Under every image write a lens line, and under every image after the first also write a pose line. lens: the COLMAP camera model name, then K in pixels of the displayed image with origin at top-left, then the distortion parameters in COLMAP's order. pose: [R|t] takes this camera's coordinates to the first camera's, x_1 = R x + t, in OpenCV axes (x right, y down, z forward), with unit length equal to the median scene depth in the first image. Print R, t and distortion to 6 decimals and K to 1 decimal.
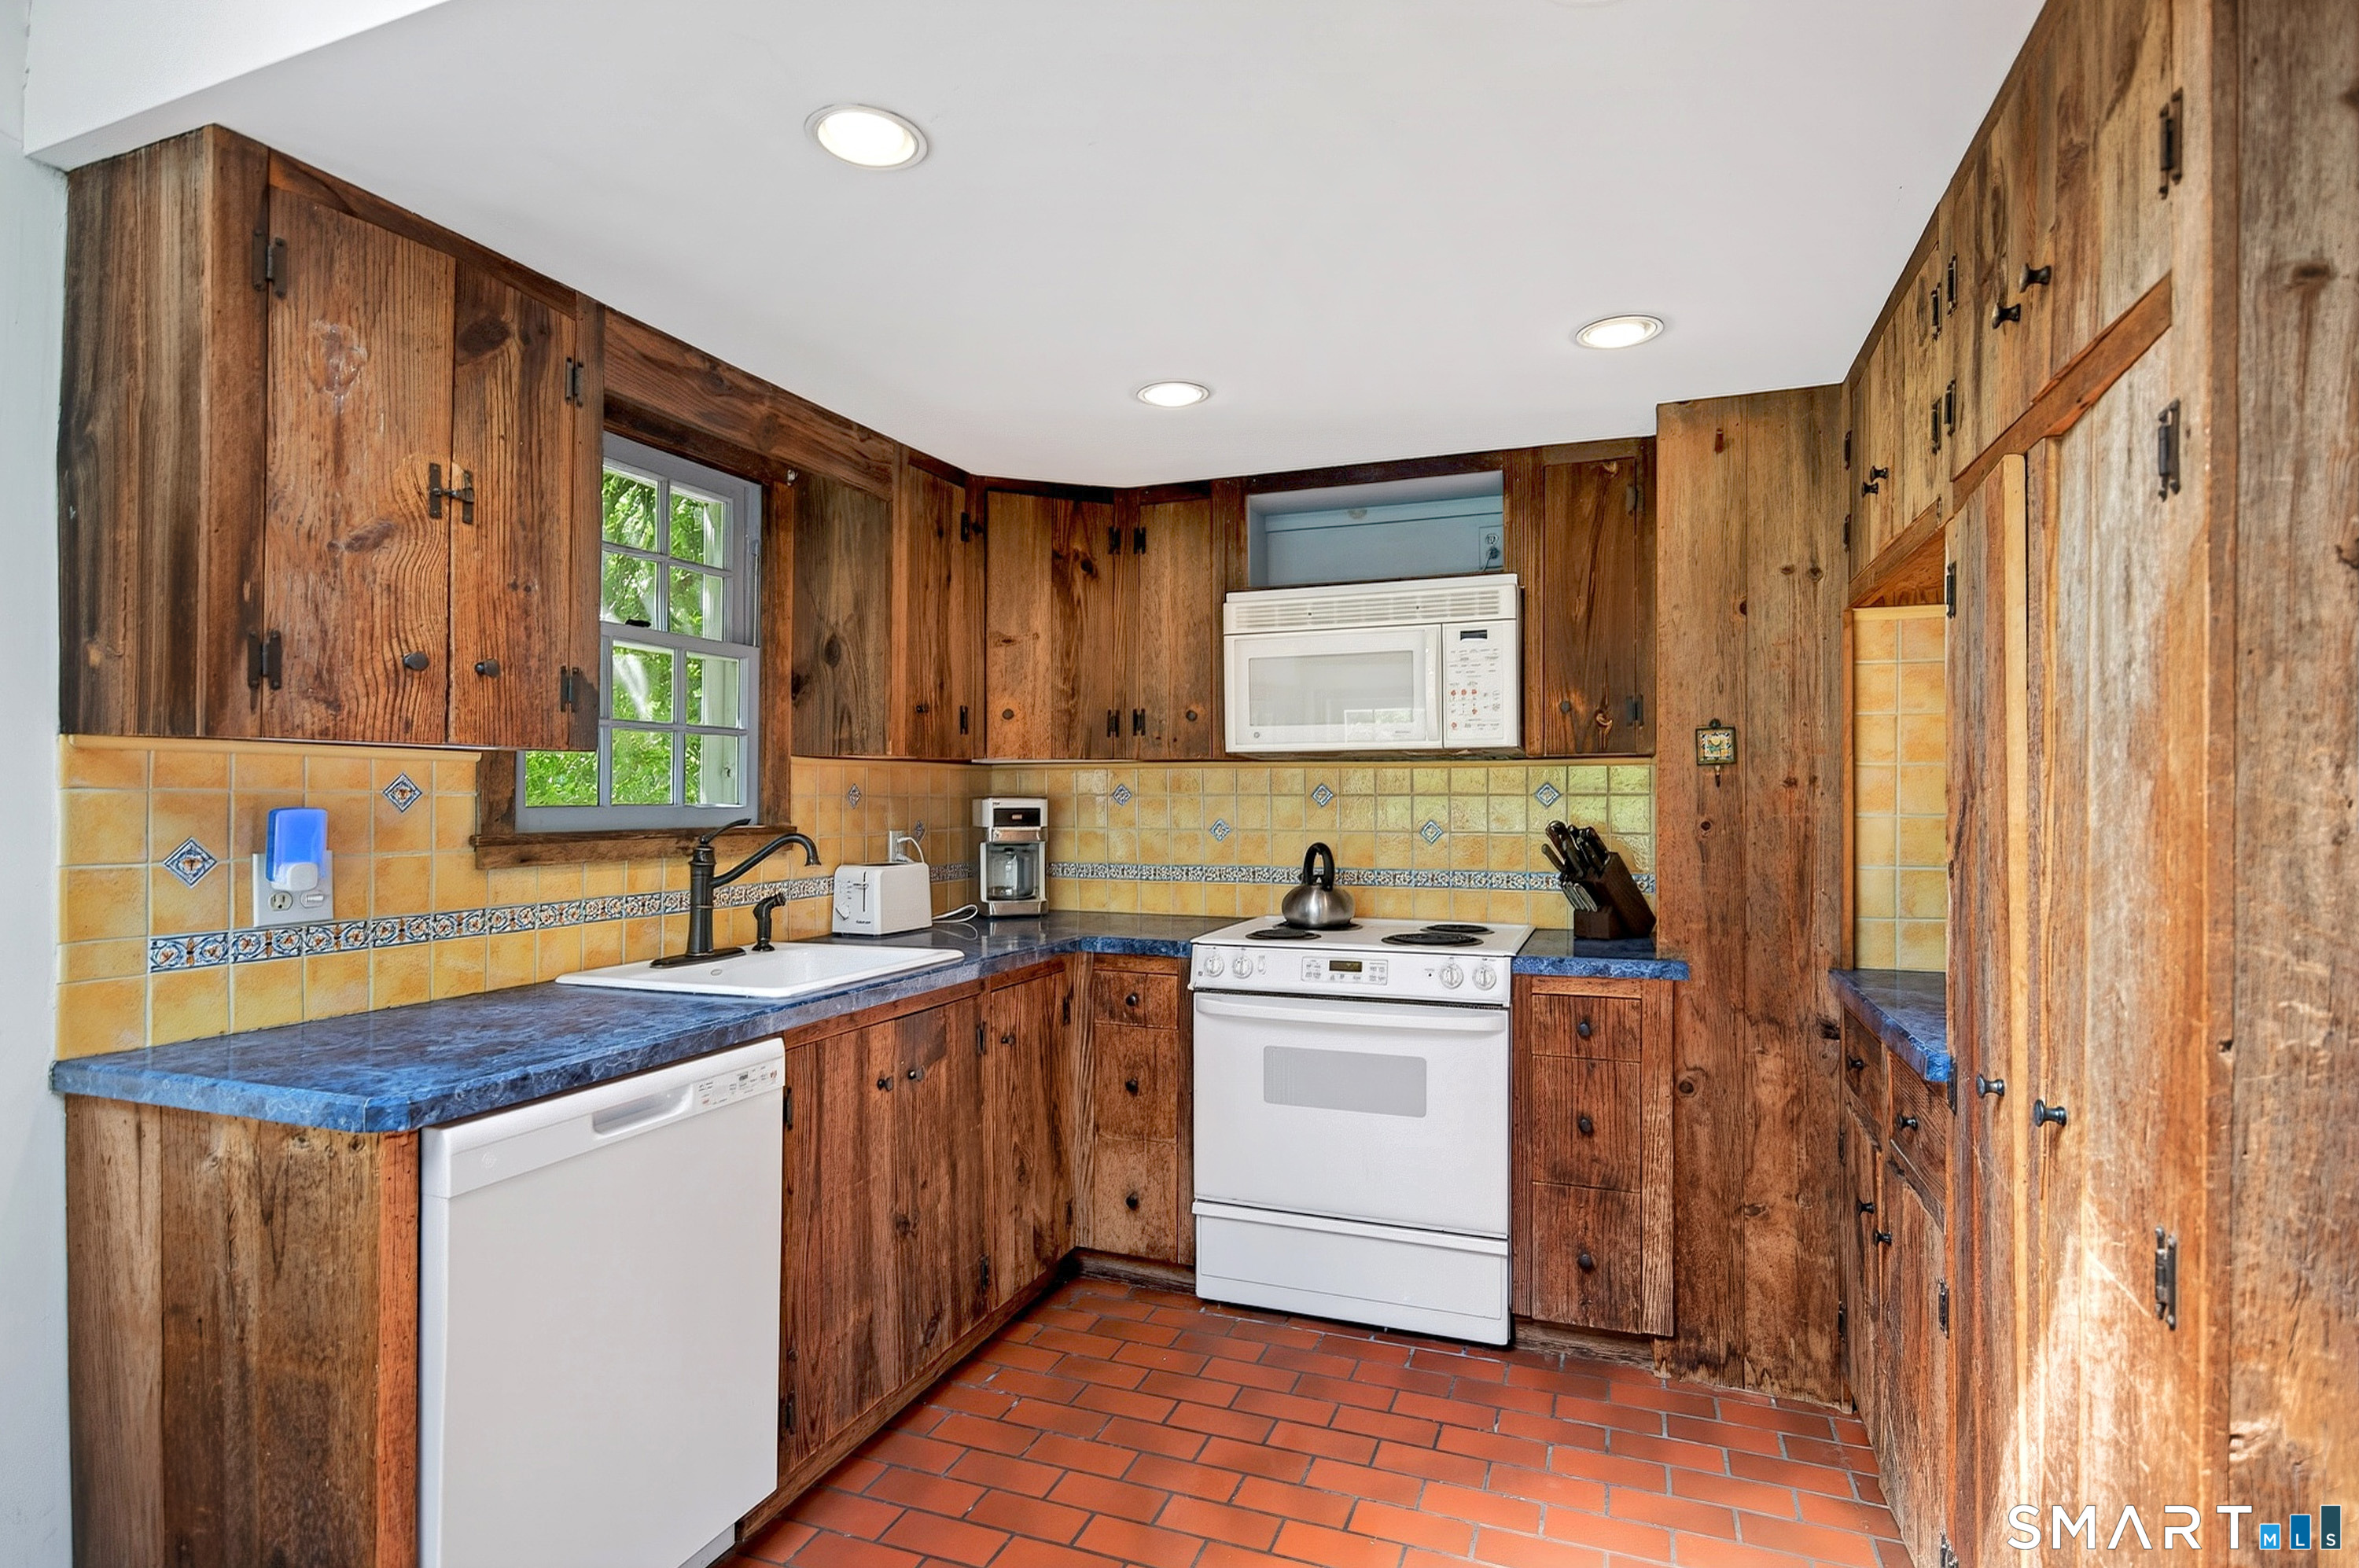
lens RADIAL K [[1167.0, 0, 1179.5], [0, 1167.0, 784.0], [0, 0, 1]] dist [-0.025820, 0.019954]
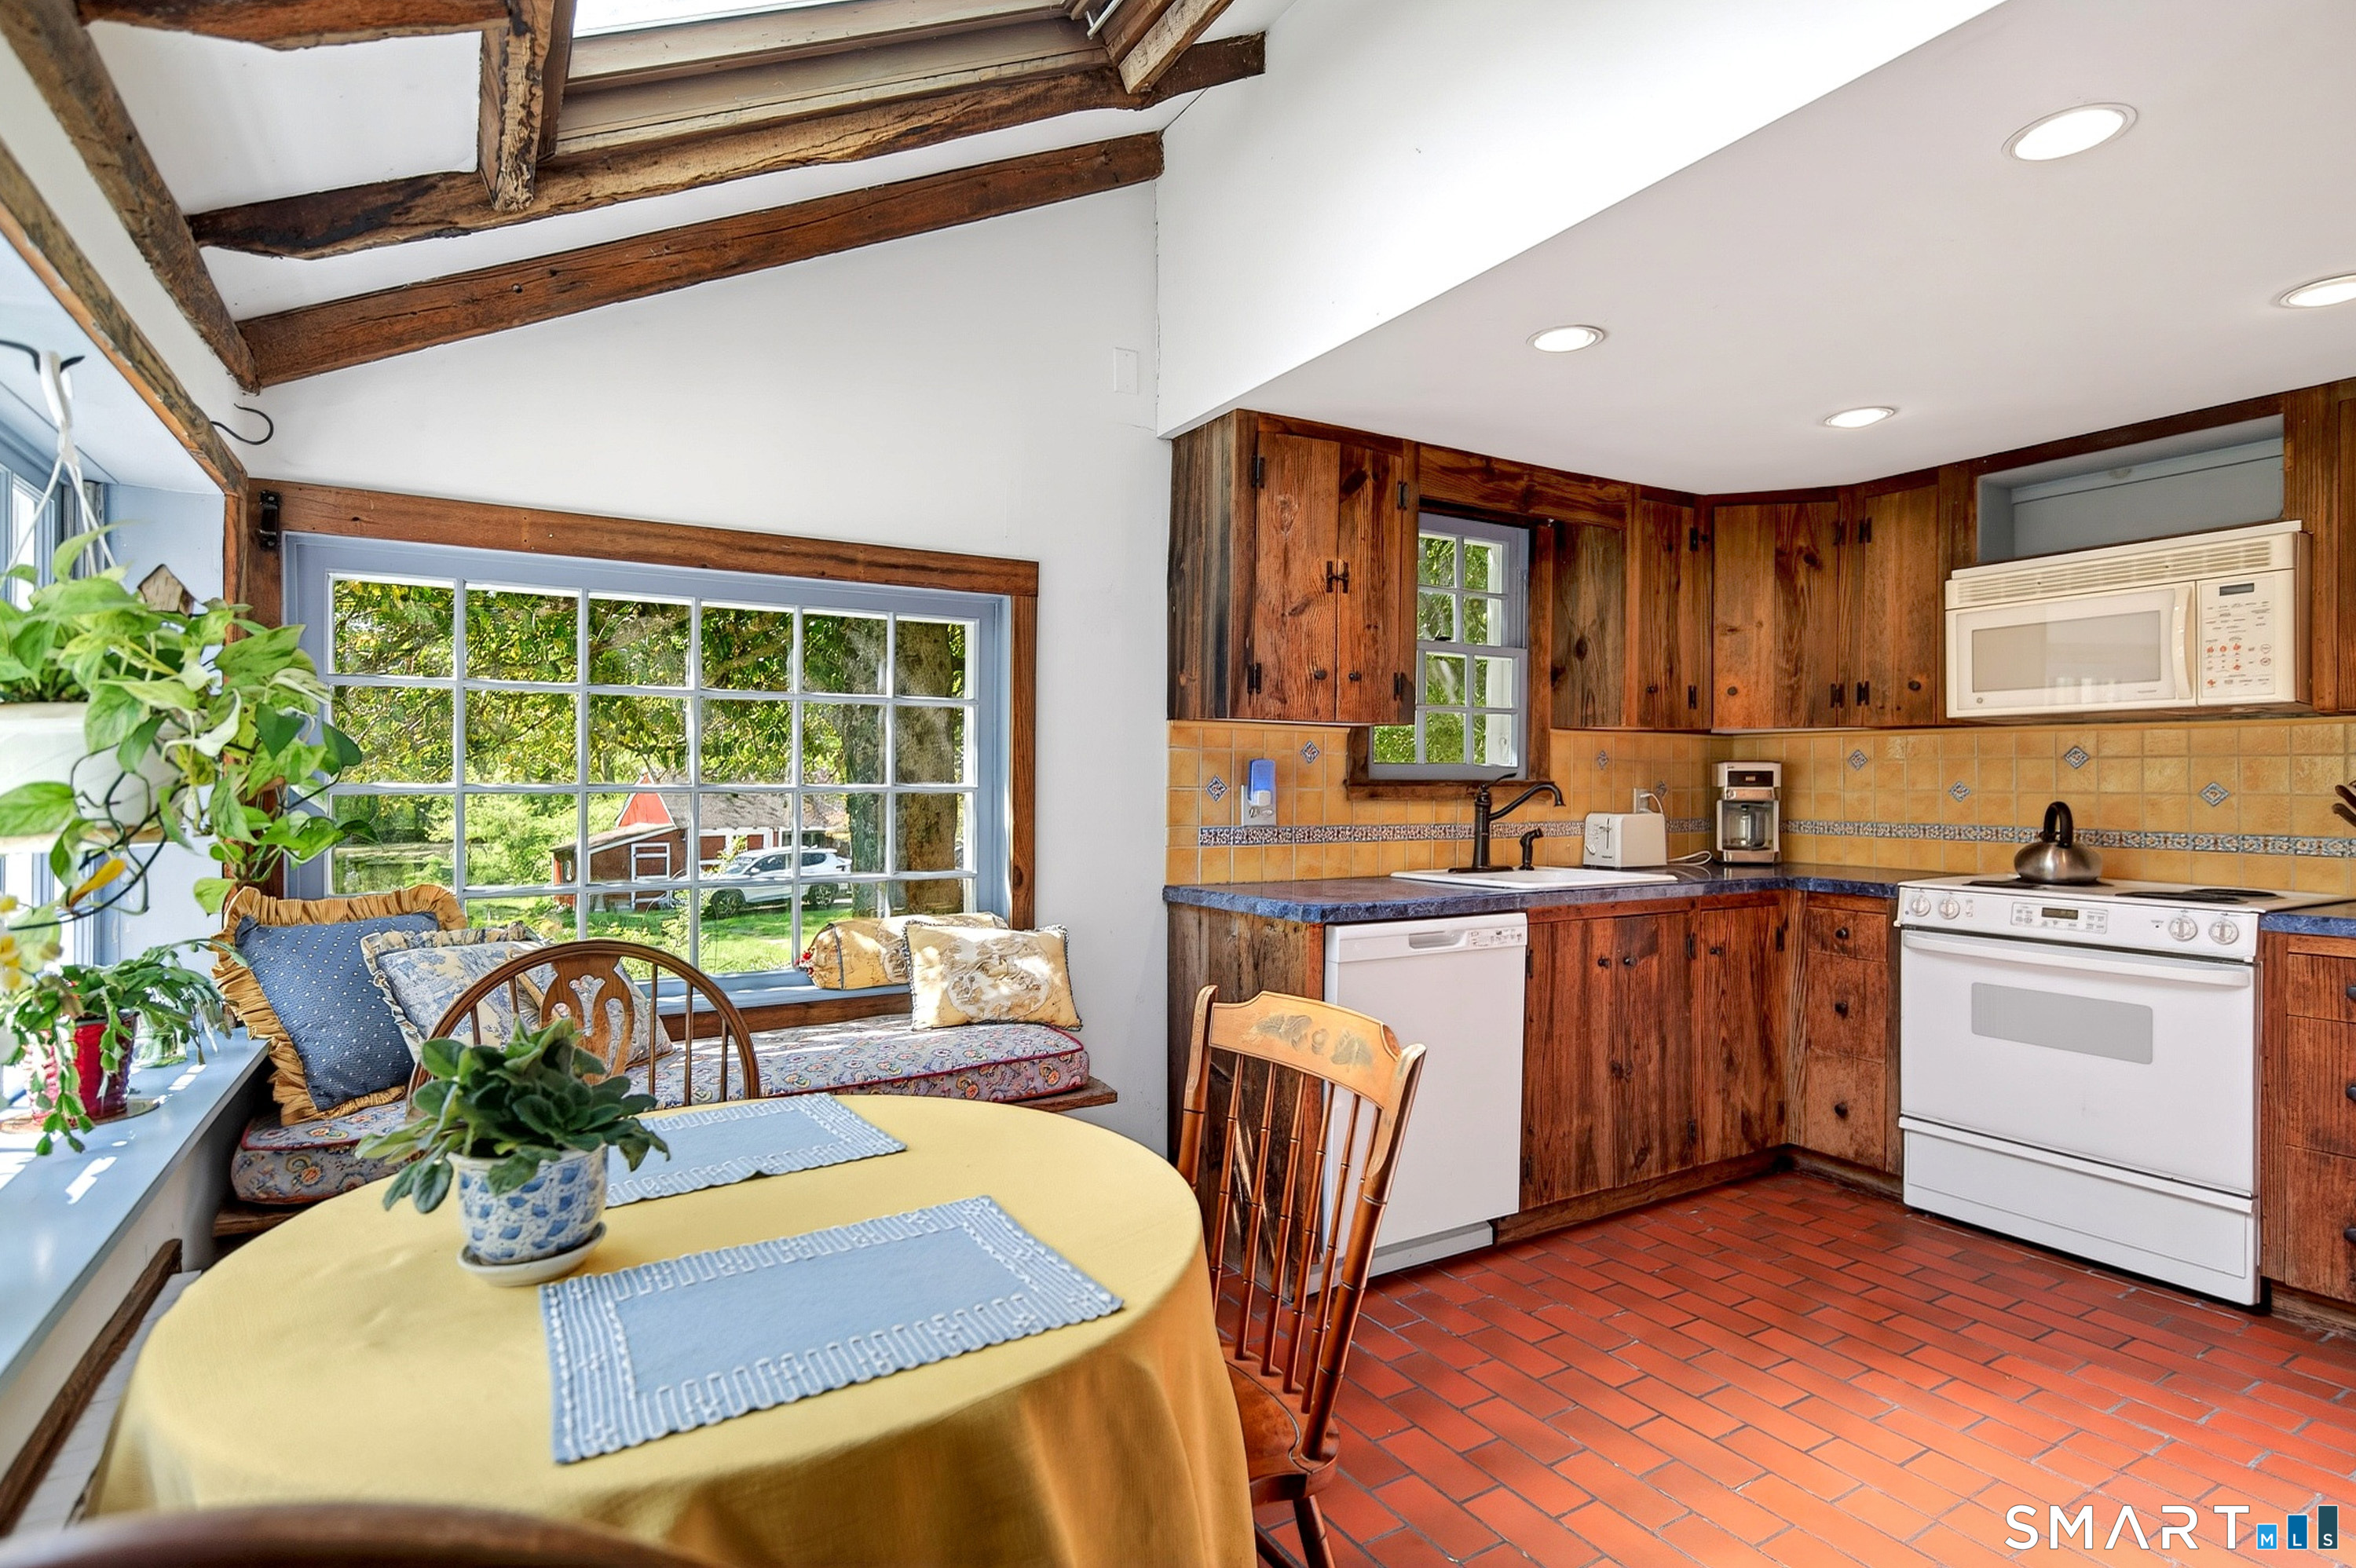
lens RADIAL K [[1119.6, 0, 1178.0], [0, 1119.6, 784.0], [0, 0, 1]] dist [-0.031460, 0.056986]
pose [[0.775429, 0.012771, -0.631306, 0.180951], [-0.001997, 0.999840, 0.017774, 0.022051], [0.631432, -0.012522, 0.775330, -0.331768]]
